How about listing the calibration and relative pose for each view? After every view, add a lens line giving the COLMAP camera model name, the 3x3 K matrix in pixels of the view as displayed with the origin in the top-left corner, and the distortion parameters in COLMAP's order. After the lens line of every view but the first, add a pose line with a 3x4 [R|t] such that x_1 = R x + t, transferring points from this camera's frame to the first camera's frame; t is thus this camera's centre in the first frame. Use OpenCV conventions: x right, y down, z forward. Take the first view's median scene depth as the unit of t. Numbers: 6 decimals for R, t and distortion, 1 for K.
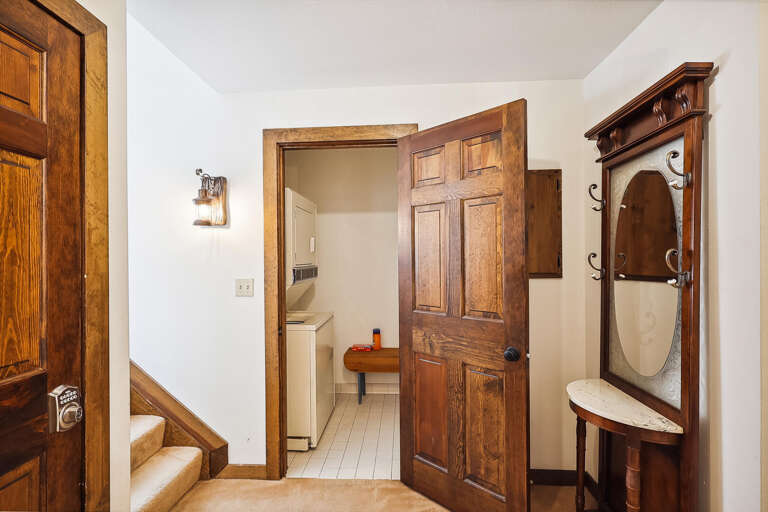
lens RADIAL K [[363.0, 0, 382.5], [0, 363.0, 257.6], [0, 0, 1]] dist [0.002661, -0.000116]
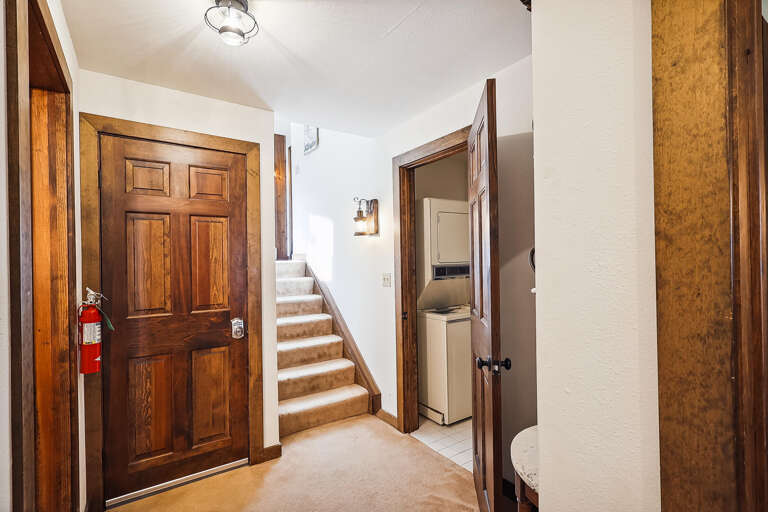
lens RADIAL K [[363.0, 0, 369.0], [0, 363.0, 258.4], [0, 0, 1]] dist [0.002661, -0.000116]
pose [[0.599460, -0.003078, -0.800398, 0.669329], [0.014650, 0.999867, 0.007127, -0.007516], [0.800270, -0.015998, 0.599426, 0.159255]]
